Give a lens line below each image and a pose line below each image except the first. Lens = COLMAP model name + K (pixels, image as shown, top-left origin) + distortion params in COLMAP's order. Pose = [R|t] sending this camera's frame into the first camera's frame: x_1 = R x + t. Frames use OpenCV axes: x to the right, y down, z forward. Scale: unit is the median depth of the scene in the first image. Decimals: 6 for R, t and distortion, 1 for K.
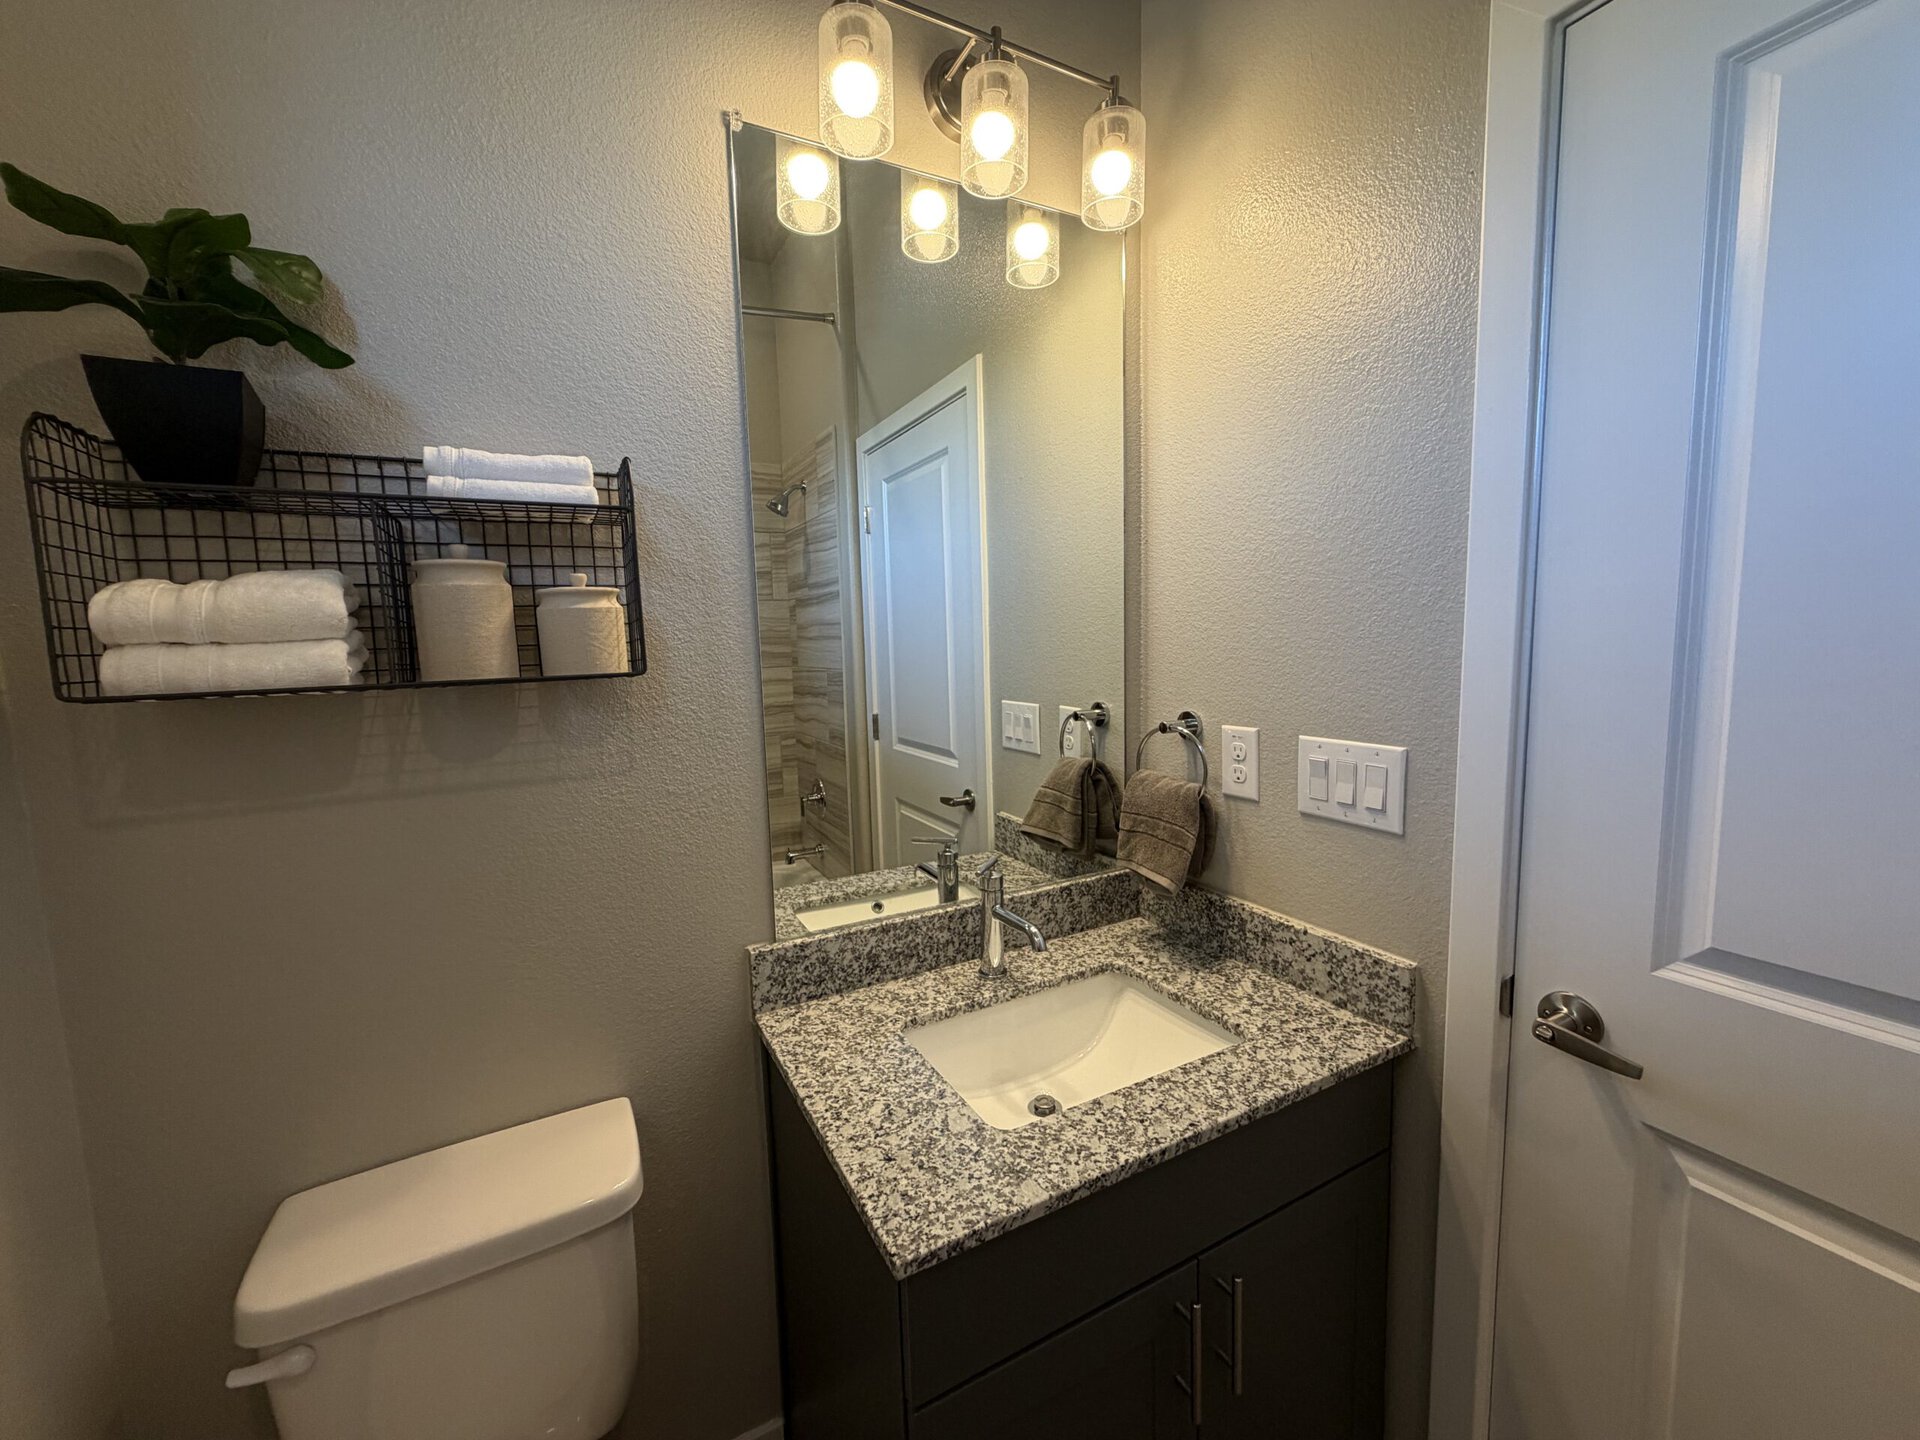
lens RADIAL K [[763.7, 0, 960.0], [0, 763.7, 720.0], [0, 0, 1]] dist [-0.001016, -0.000005]
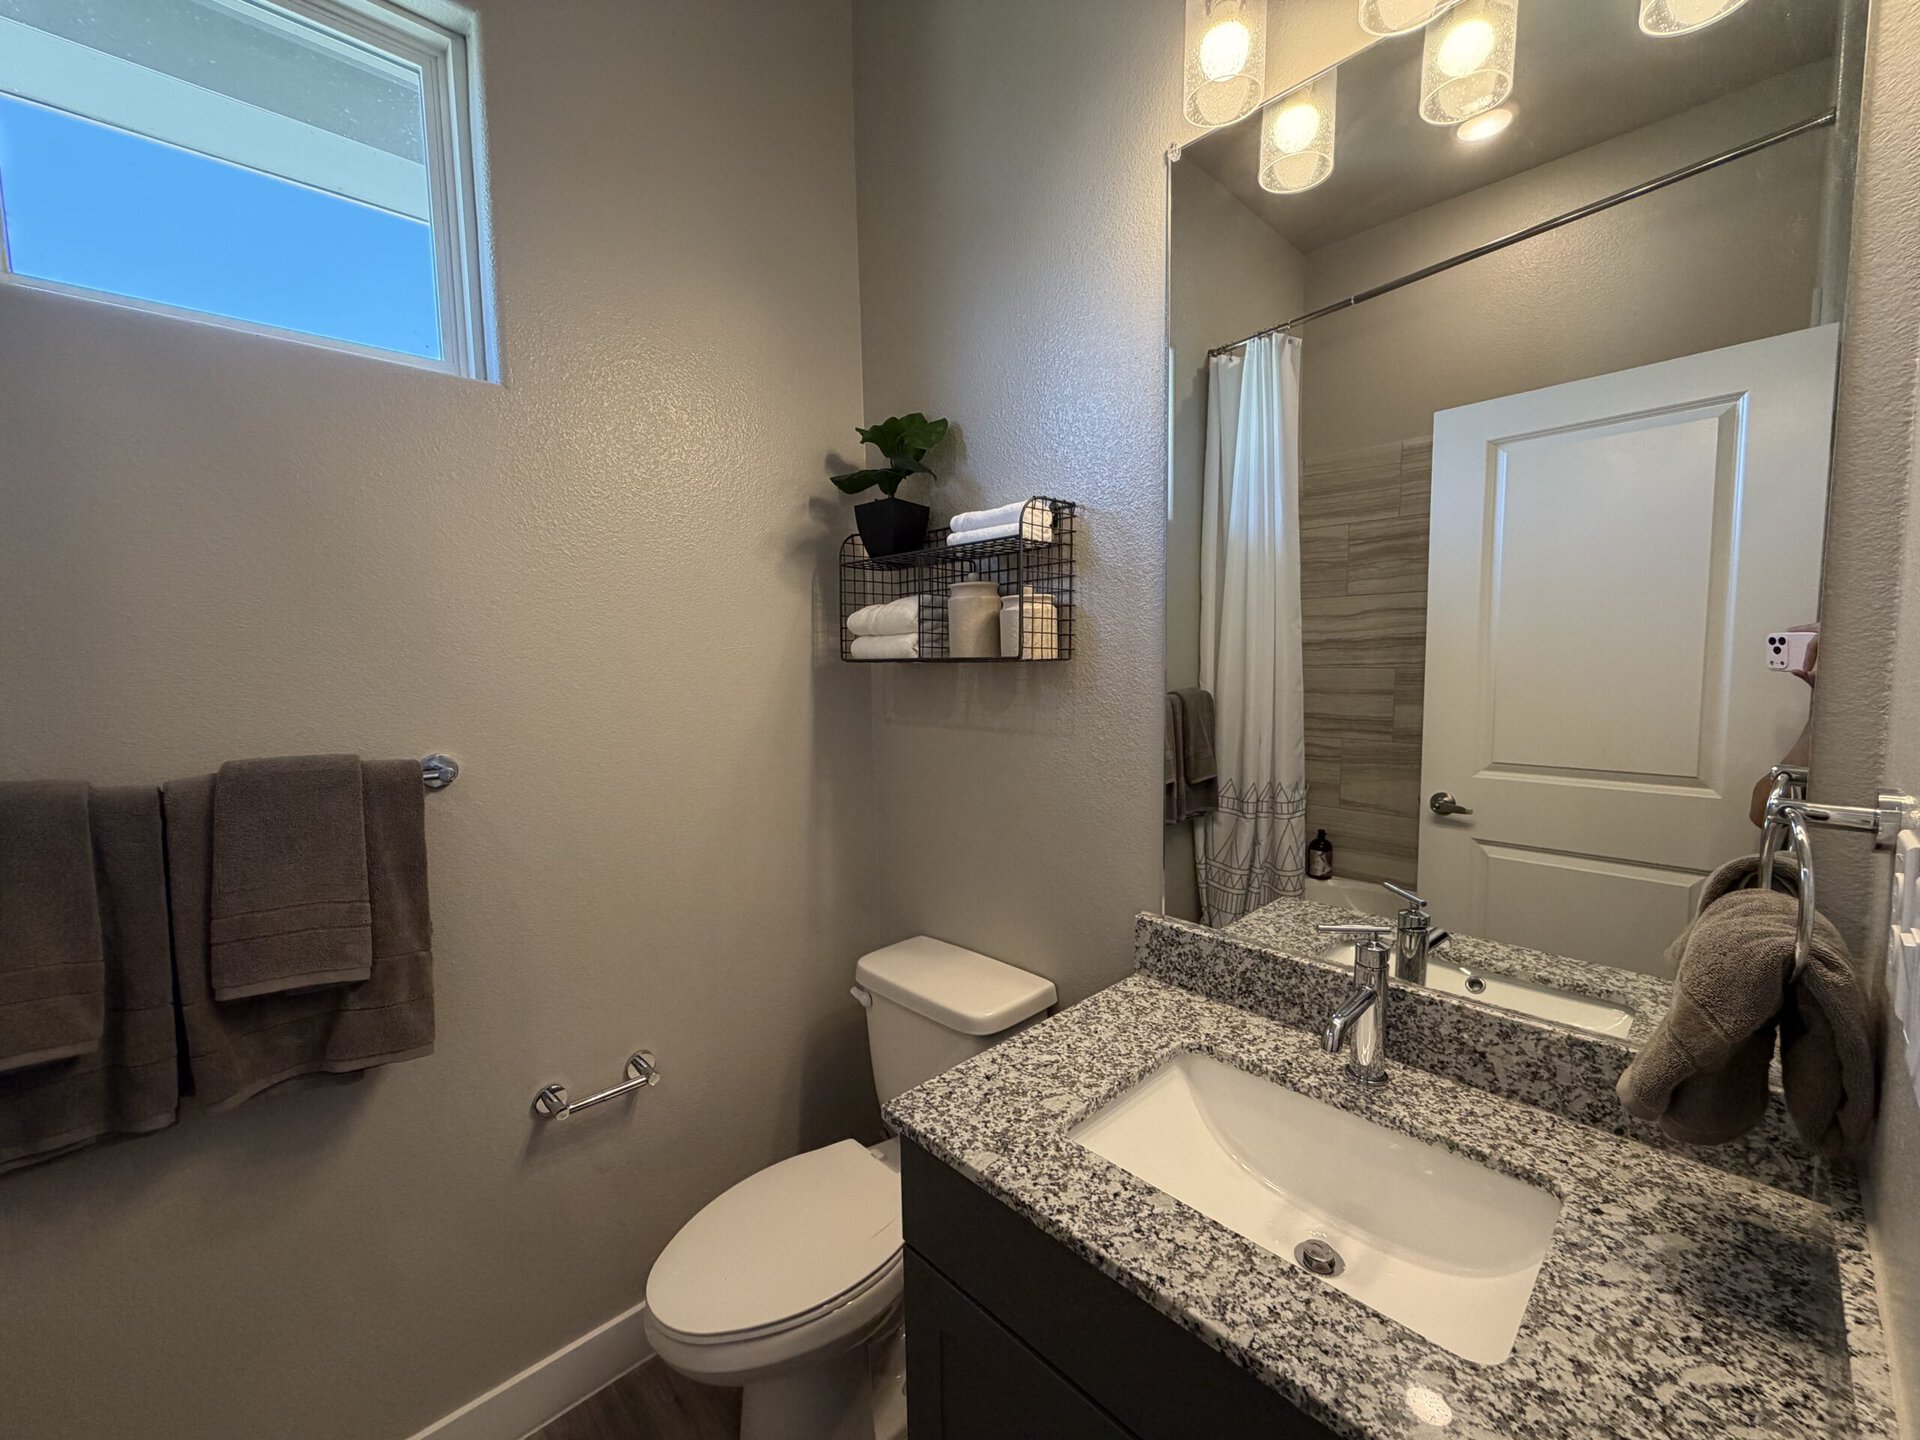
lens RADIAL K [[769.8, 0, 959.0], [0, 769.8, 715.5], [0, 0, 1]] dist [0.000277, 0.000168]
pose [[0.269816, 0.100733, -0.957628, 0.698066], [-0.096993, 0.992298, 0.077051, -0.044244], [0.958014, 0.072094, 0.277508, 0.425157]]
